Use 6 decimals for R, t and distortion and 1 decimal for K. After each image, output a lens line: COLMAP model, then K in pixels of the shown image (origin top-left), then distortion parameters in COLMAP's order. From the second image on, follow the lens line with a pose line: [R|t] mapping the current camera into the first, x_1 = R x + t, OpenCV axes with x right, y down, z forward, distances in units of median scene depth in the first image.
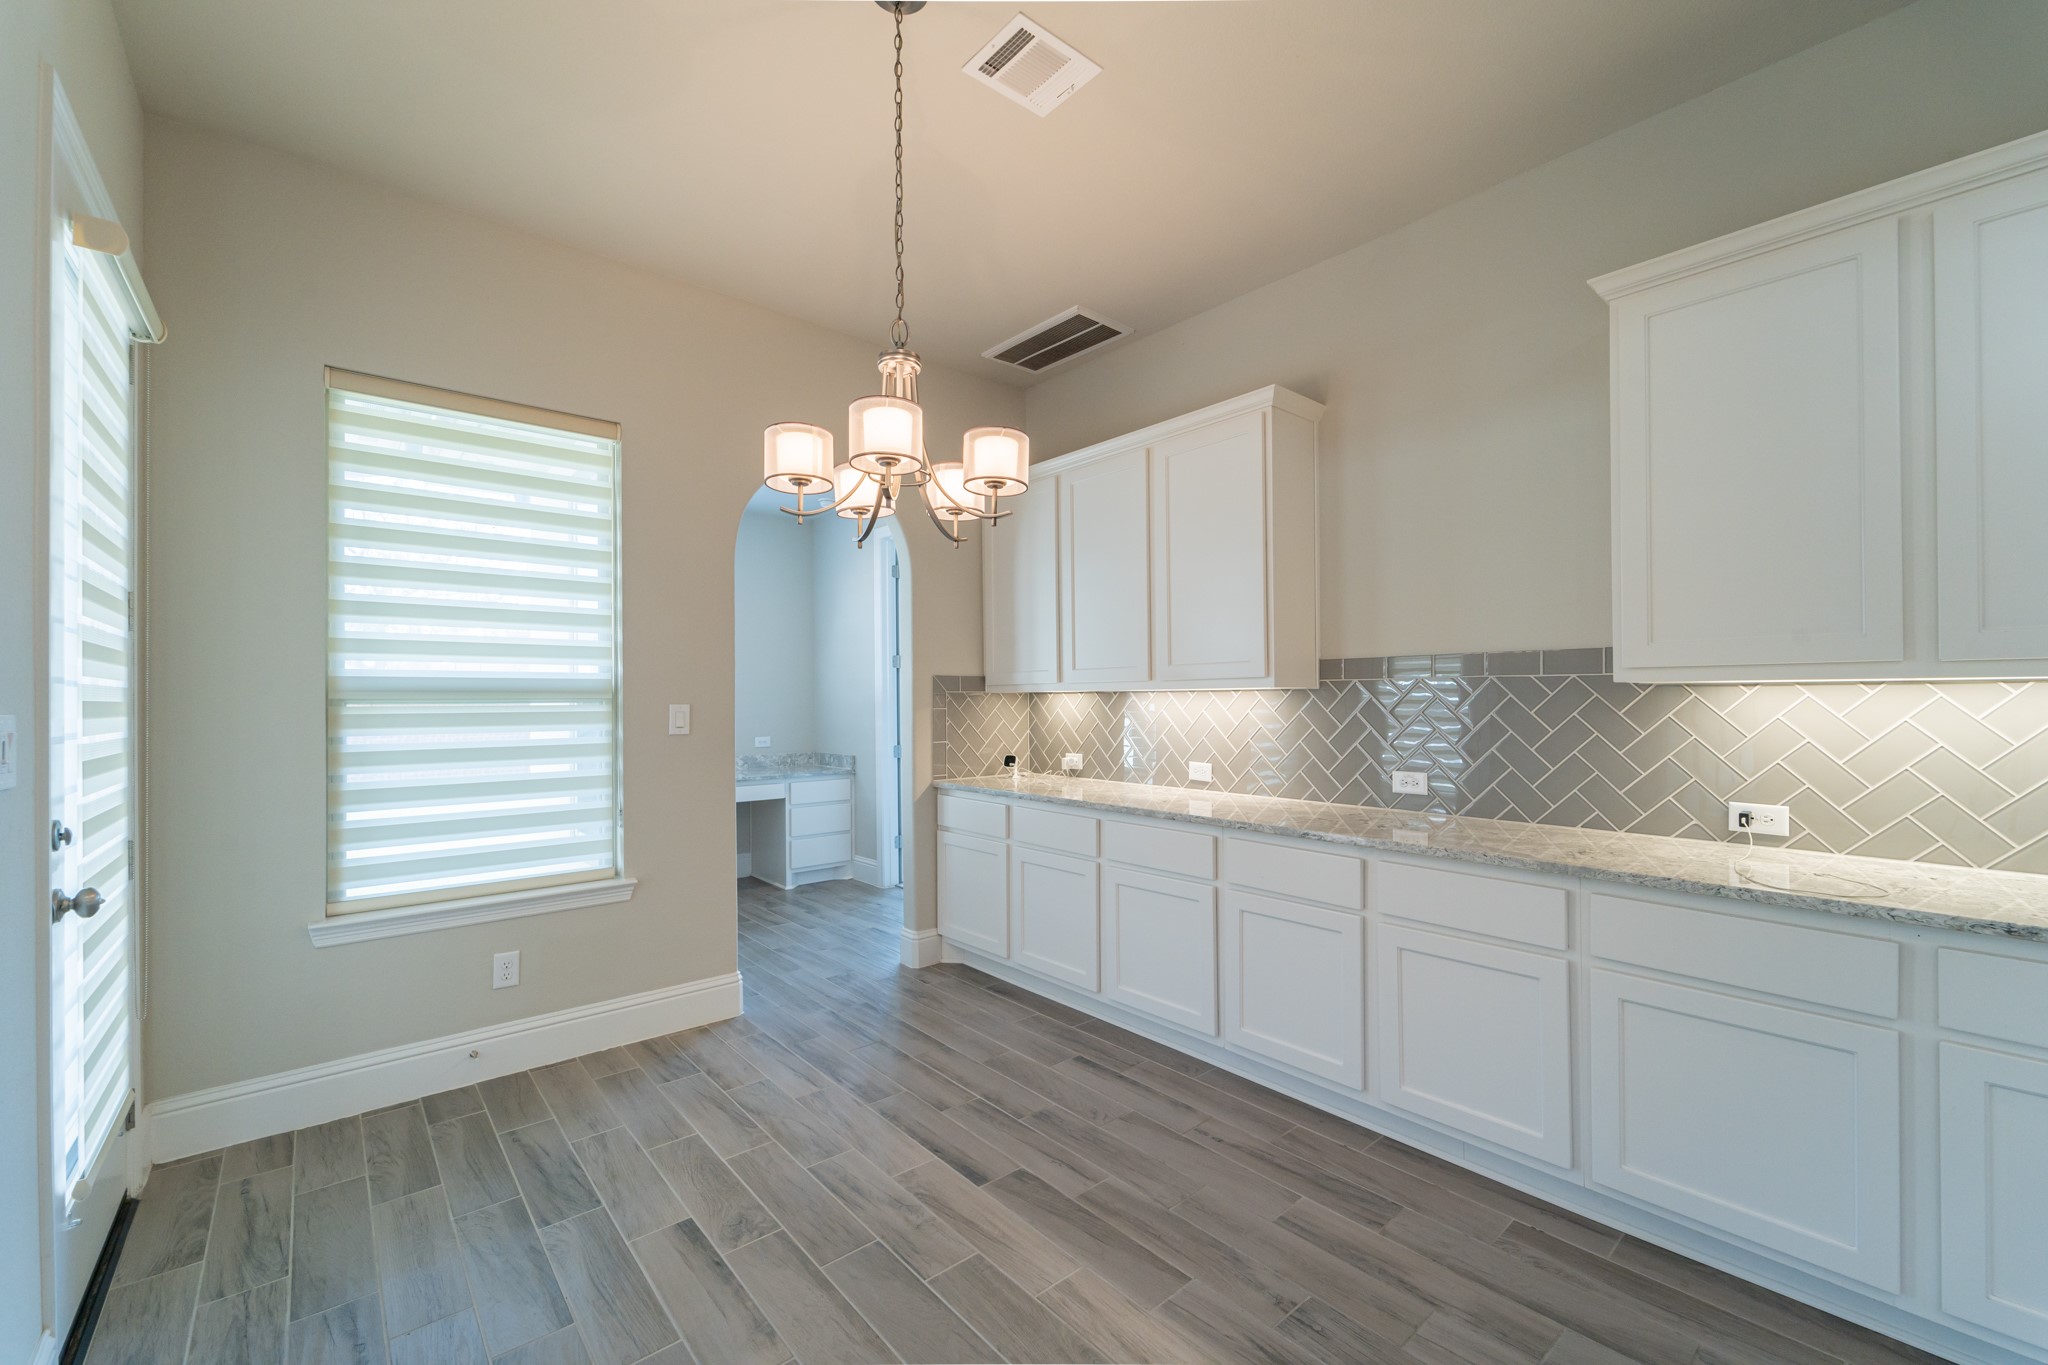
lens RADIAL K [[825.1, 0, 1026.5], [0, 825.1, 690.5], [0, 0, 1]] dist [-0.000515, -0.000158]
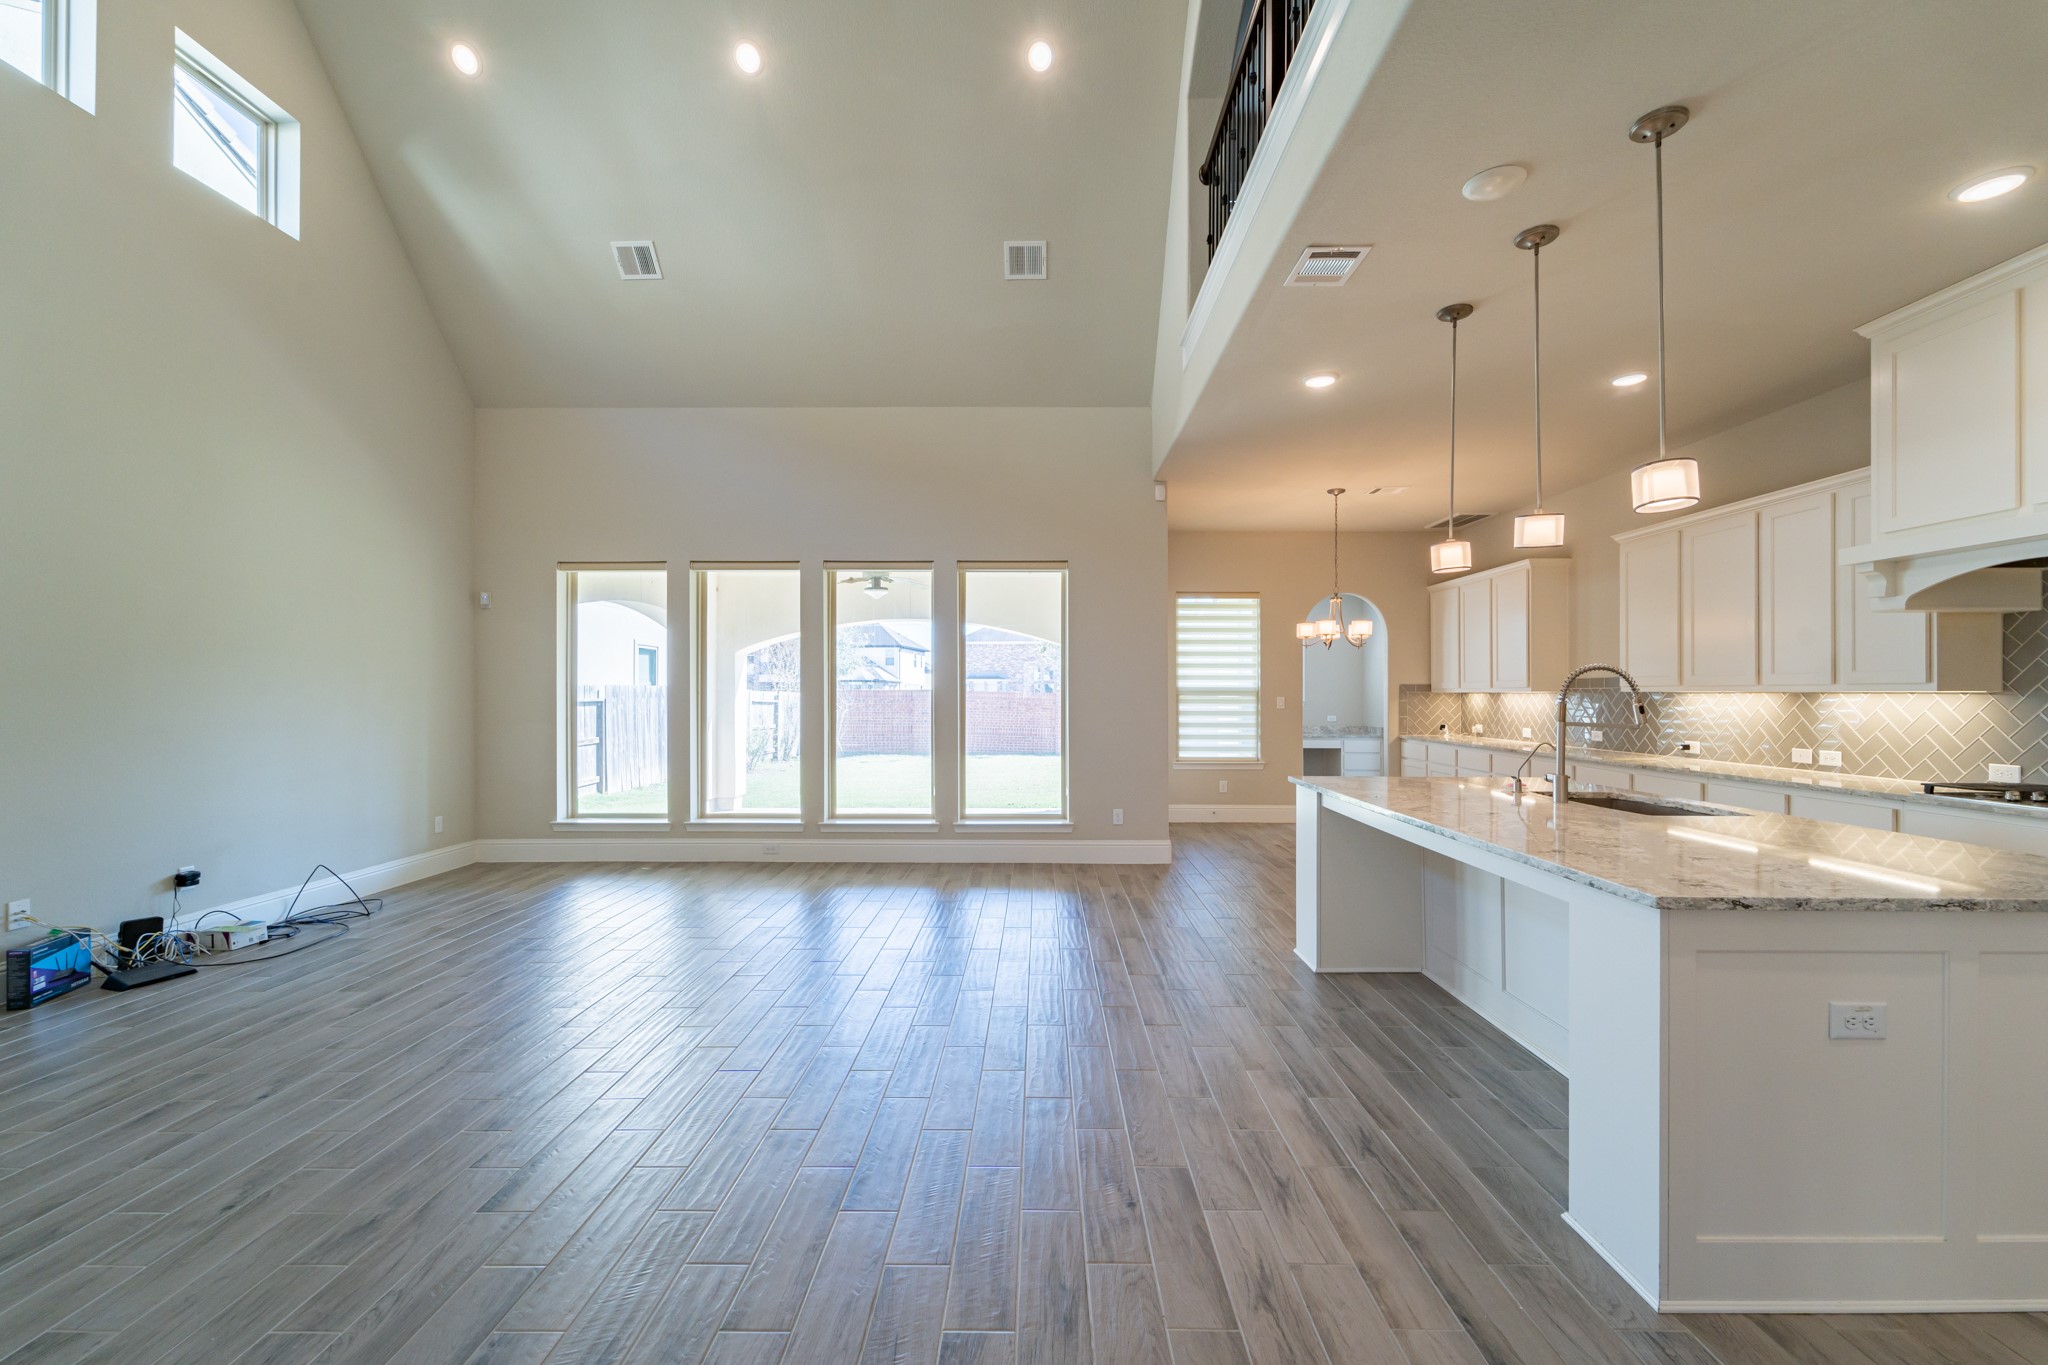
lens RADIAL K [[825.1, 0, 1026.5], [0, 825.1, 690.5], [0, 0, 1]] dist [-0.000515, -0.000158]
pose [[0.747924, 0.004710, -0.663768, 0.732076], [0.000120, 0.999974, 0.007231, -0.023475], [0.663785, -0.005488, 0.747904, -1.531240]]
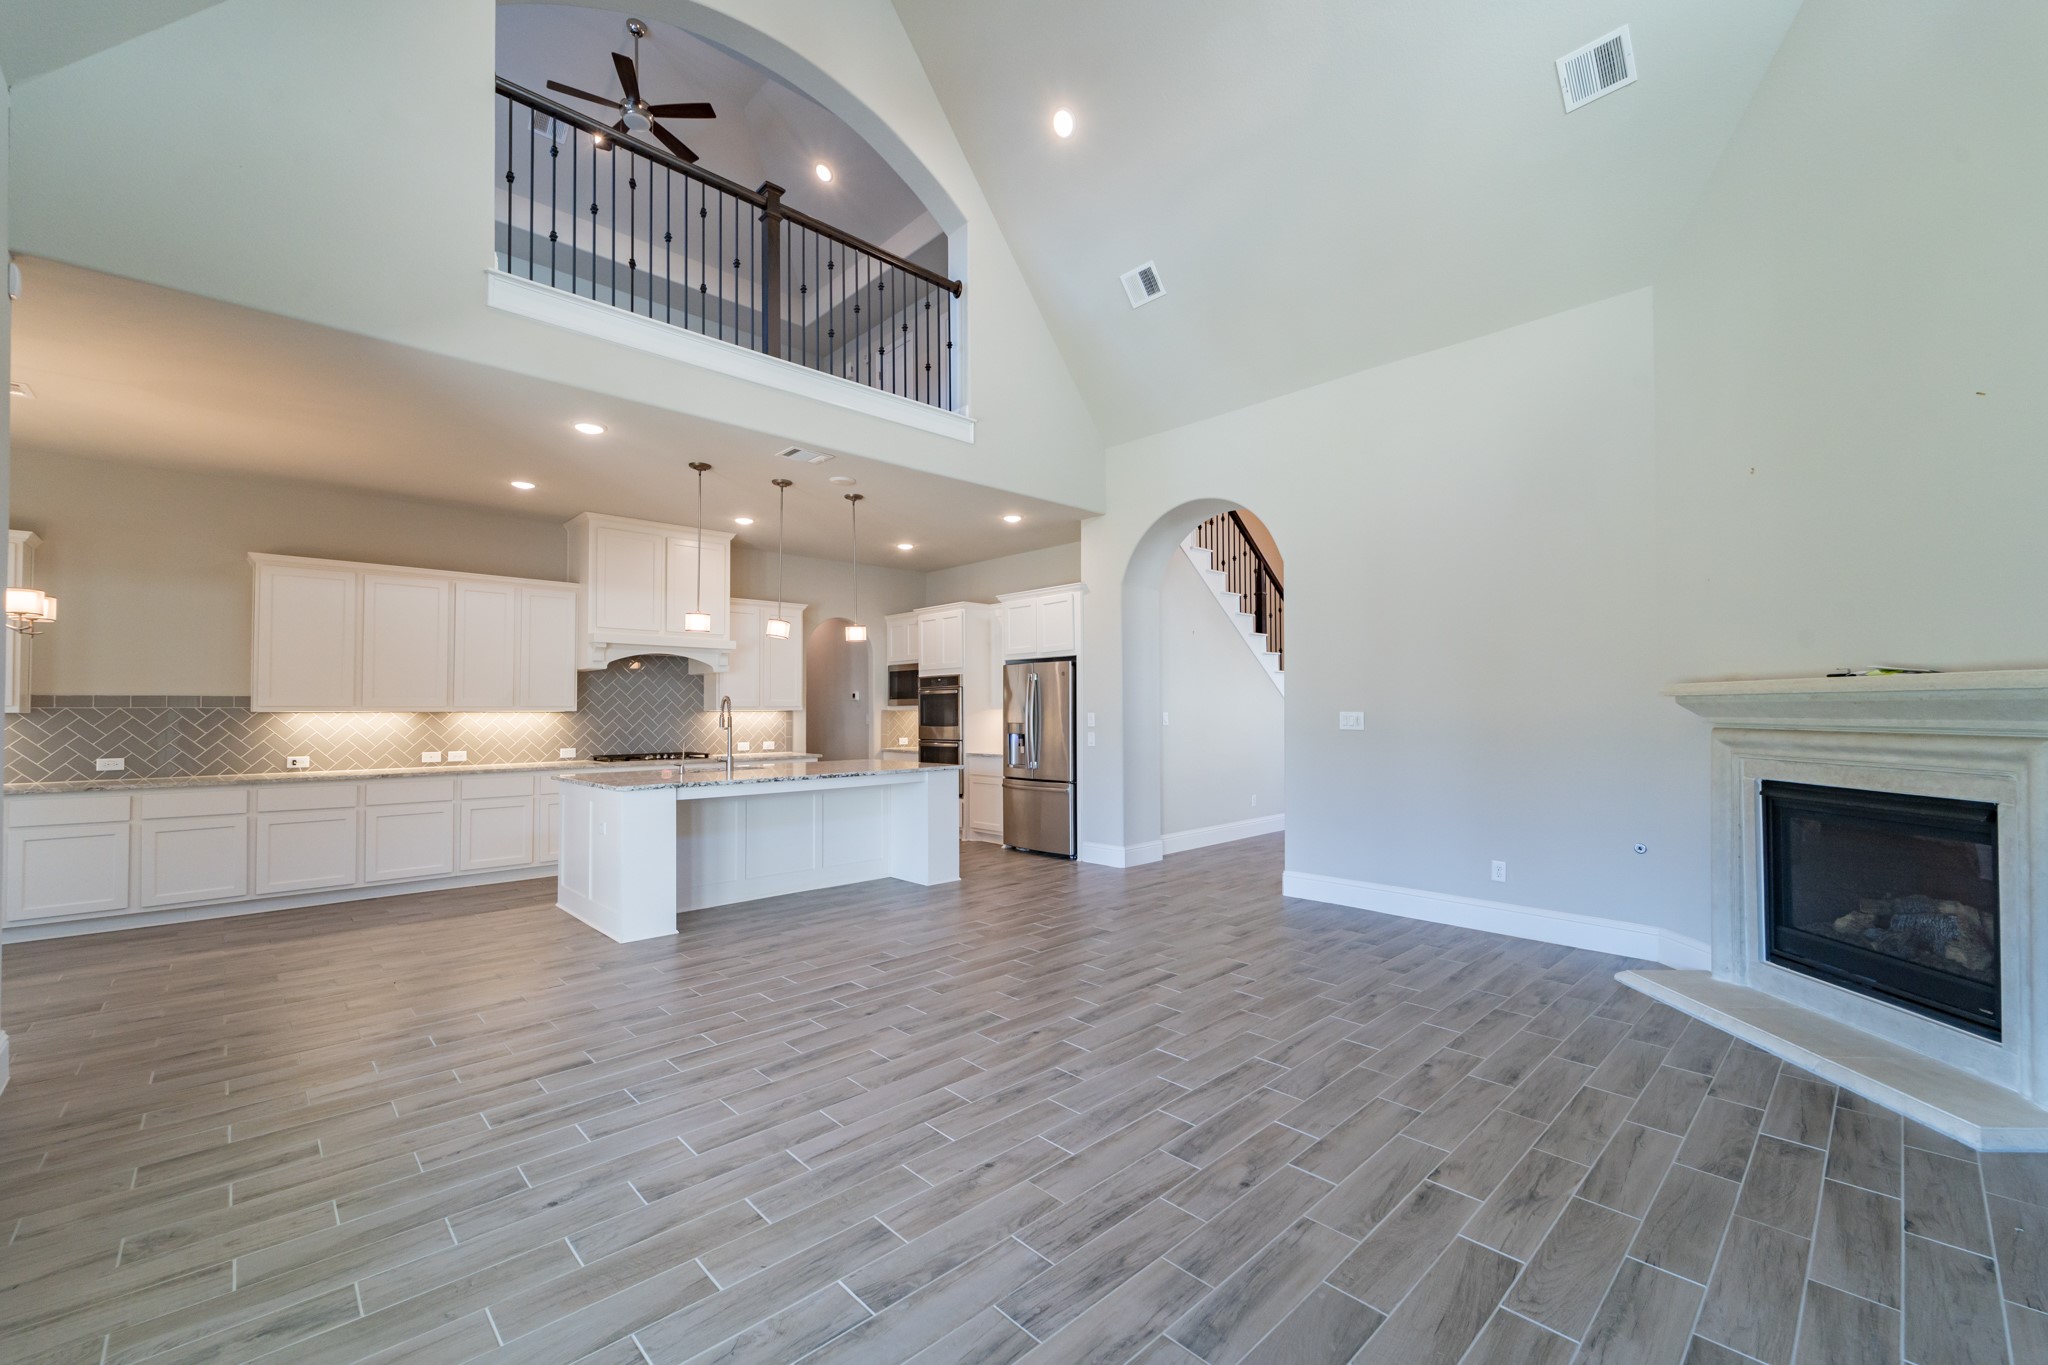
lens RADIAL K [[848.7, 0, 1027.5], [0, 848.7, 703.4], [0, 0, 1]] dist [-0.000465, -0.000104]
pose [[-0.049671, 0.016637, 0.998627, -1.433340], [-0.003457, 0.999852, -0.016829, 0.000306], [-0.998760, -0.004288, -0.049606, -0.891529]]
